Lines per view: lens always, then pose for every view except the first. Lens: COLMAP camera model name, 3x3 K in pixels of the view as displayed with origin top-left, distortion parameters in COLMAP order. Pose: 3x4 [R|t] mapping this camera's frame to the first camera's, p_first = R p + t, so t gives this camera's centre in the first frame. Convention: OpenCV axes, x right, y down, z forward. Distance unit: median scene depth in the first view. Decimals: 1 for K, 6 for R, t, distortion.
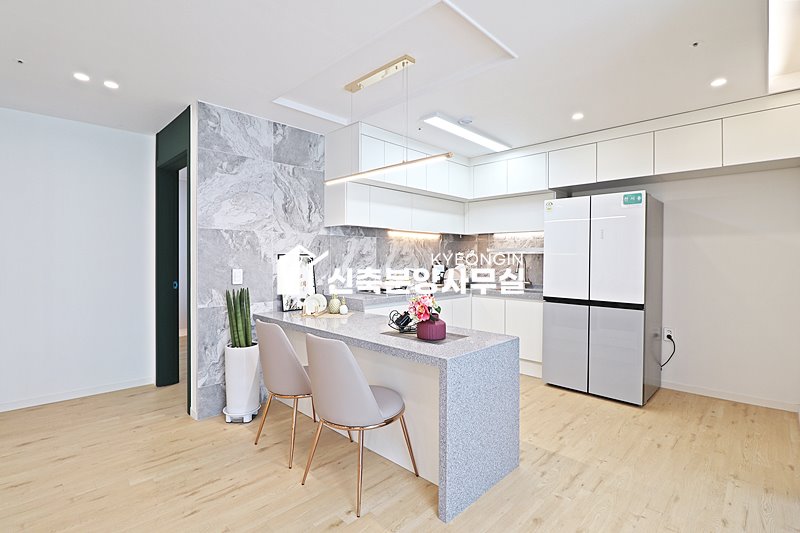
lens RADIAL K [[377.7, 0, 397.5], [0, 377.7, 258.9], [0, 0, 1]] dist [0.000490, -0.011453]
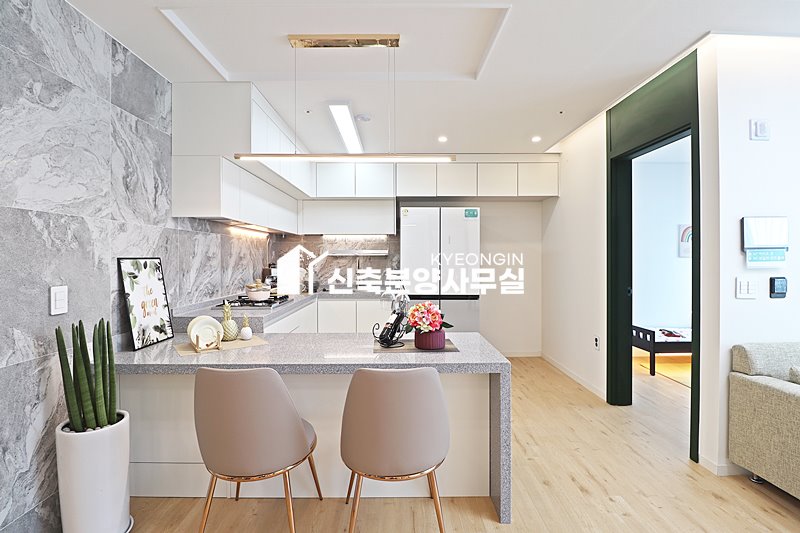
lens RADIAL K [[372.5, 0, 399.4], [0, 372.5, 257.3], [0, 0, 1]] dist [-0.001159, -0.010808]
pose [[0.711159, -0.004009, 0.703019, -0.413960], [0.005776, 0.999983, -0.000140, -0.010191], [-0.703007, 0.004160, 0.711171, 0.260576]]
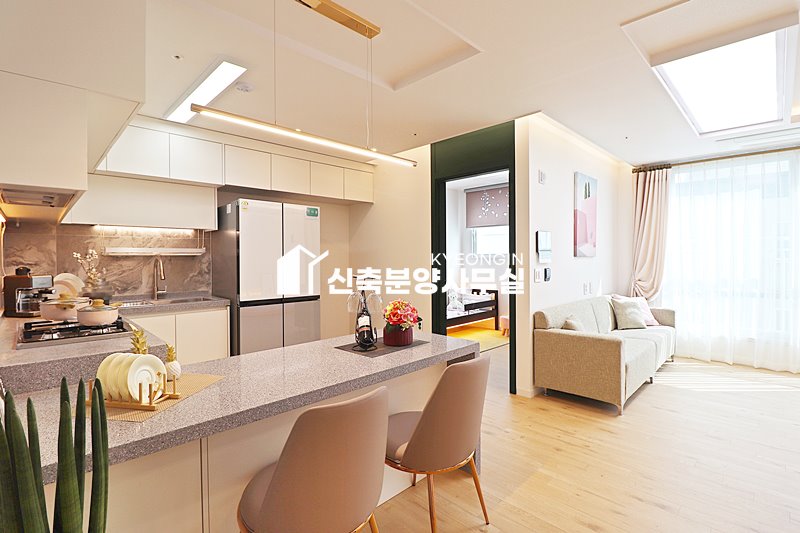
lens RADIAL K [[377.7, 0, 397.5], [0, 377.7, 258.9], [0, 0, 1]] dist [0.000490, -0.011453]
pose [[0.025755, -0.008431, 0.999633, -0.589196], [0.008493, 0.999930, 0.008215, -0.011152], [-0.999632, 0.008279, 0.025825, 0.652129]]
